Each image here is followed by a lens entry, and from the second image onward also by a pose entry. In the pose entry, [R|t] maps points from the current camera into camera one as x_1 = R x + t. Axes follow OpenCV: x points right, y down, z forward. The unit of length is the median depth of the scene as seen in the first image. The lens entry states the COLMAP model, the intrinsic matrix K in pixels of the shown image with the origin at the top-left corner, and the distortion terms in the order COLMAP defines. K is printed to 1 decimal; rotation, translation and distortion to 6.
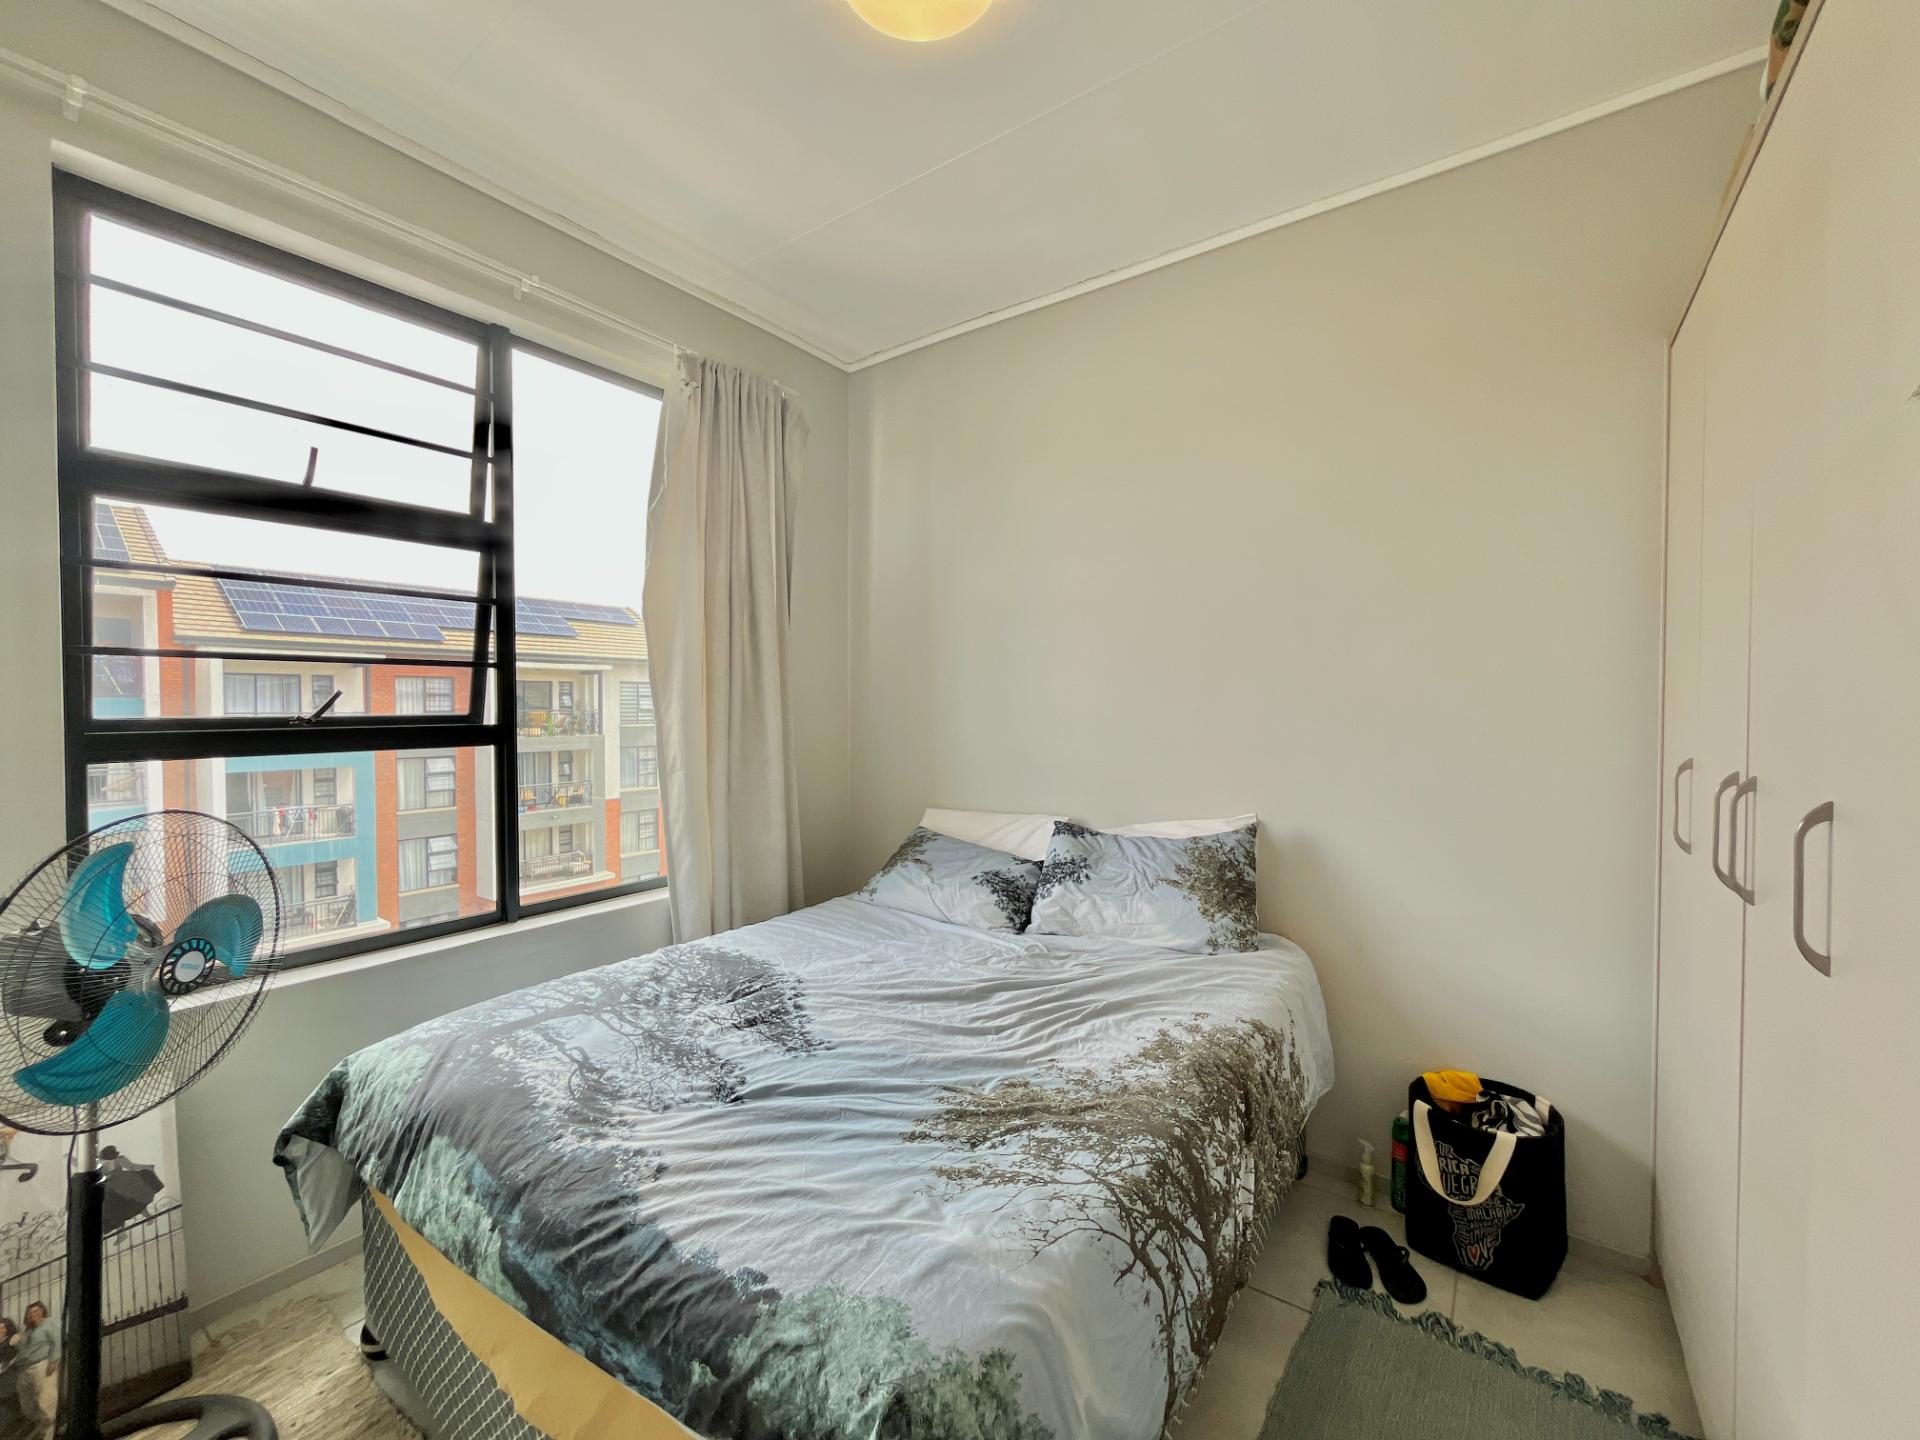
lens RADIAL K [[776.6, 0, 953.7], [0, 776.6, 721.8], [0, 0, 1]] dist [-0.005281, -0.000370]
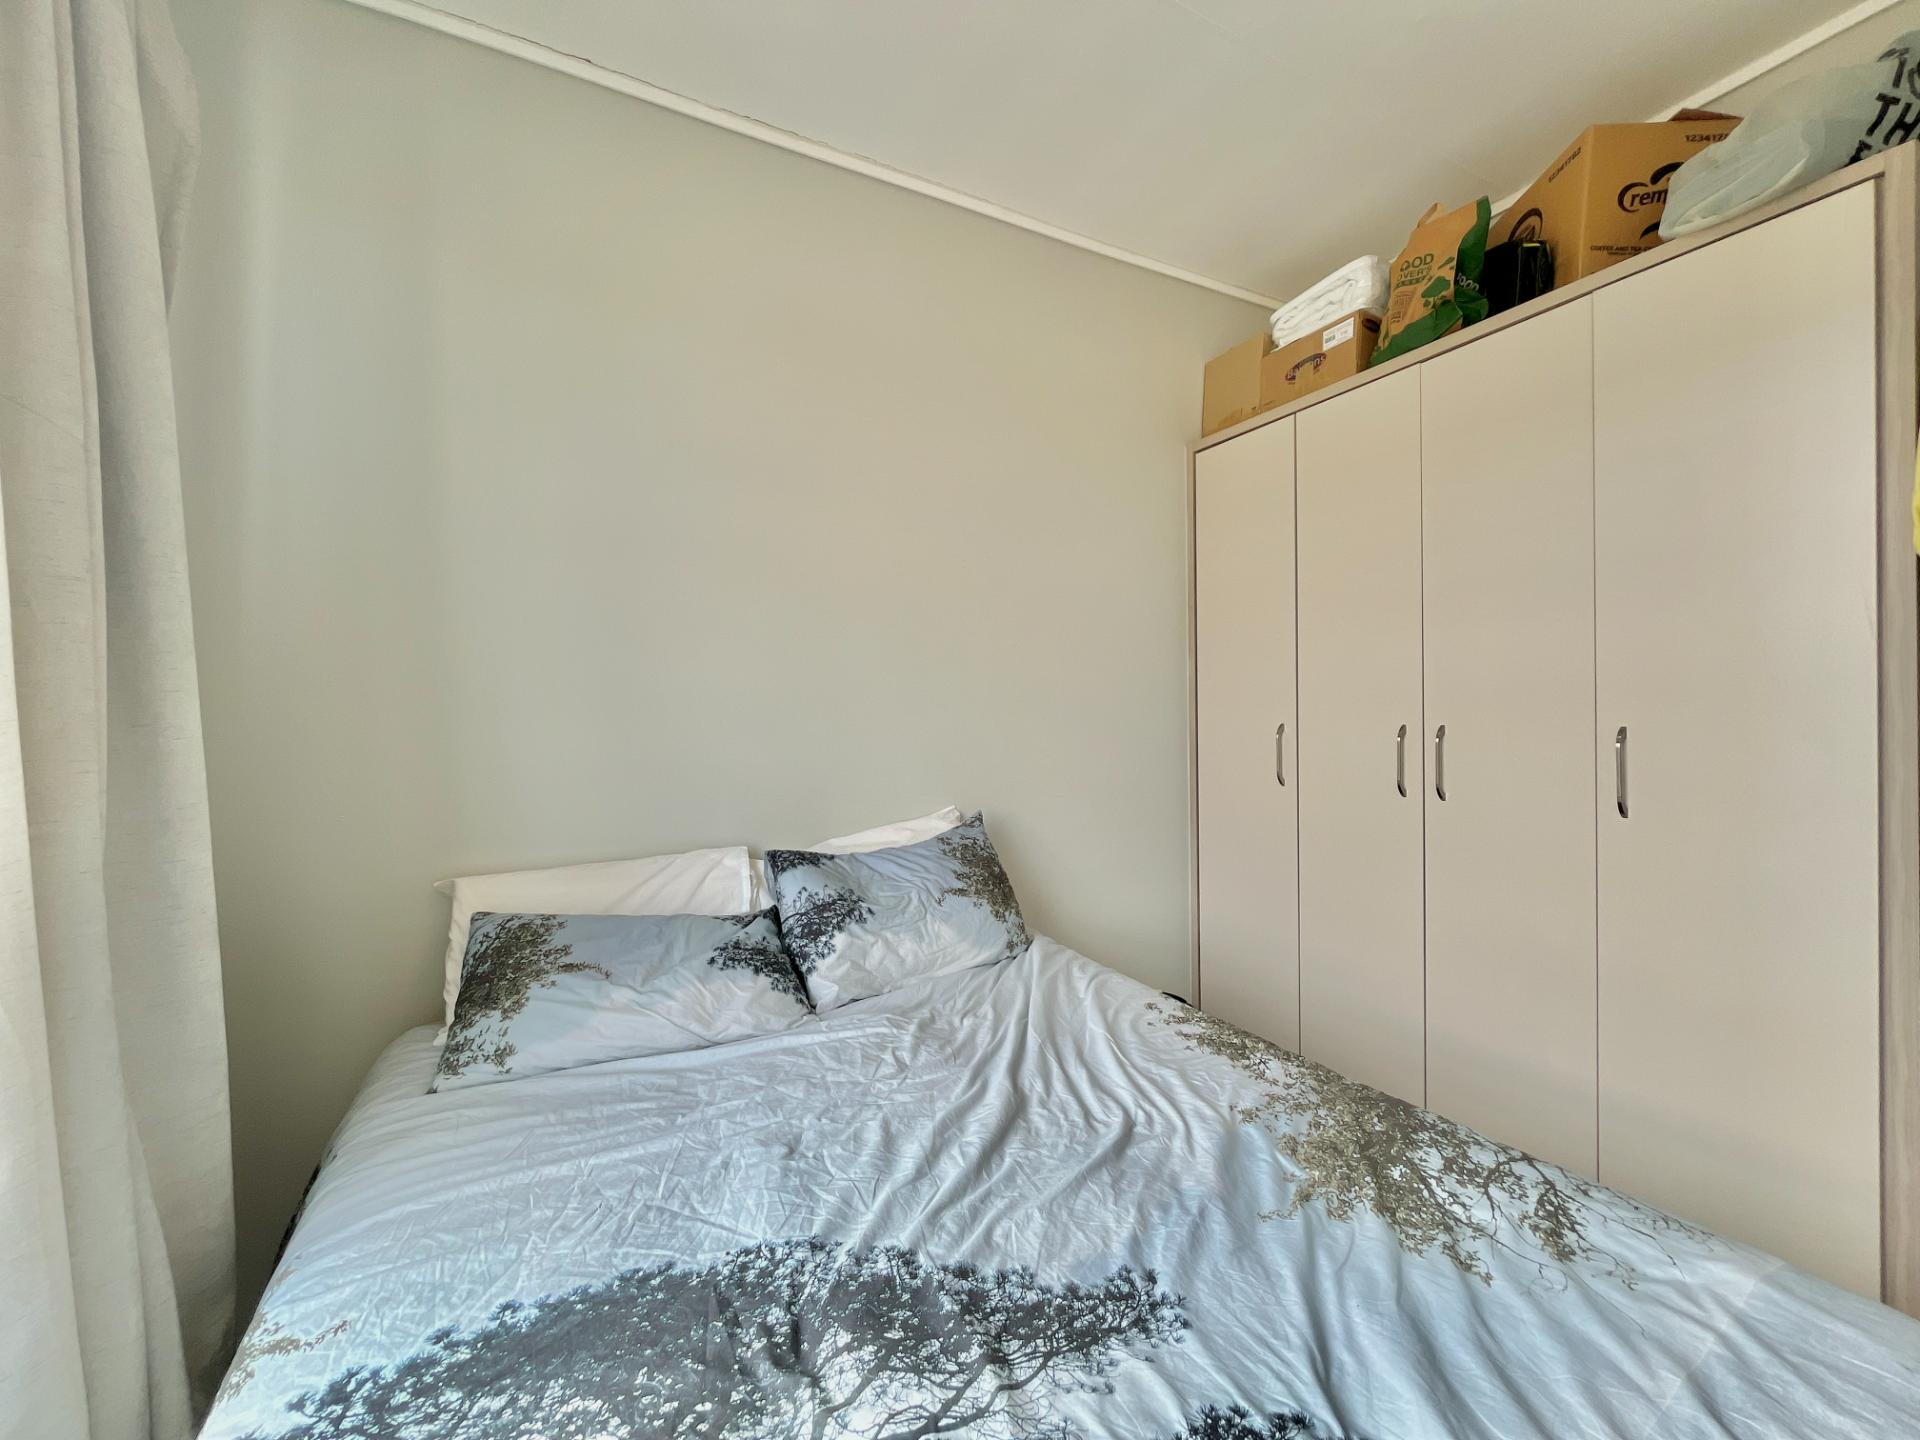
lens RADIAL K [[776.6, 0, 963.8], [0, 776.6, 716.1], [0, 0, 1]] dist [-0.005281, -0.000370]
pose [[0.446049, -0.009022, 0.894963, -0.496387], [0.028260, 0.999593, -0.004008, 0.013274], [-0.894562, 0.027079, 0.446122, 0.601008]]
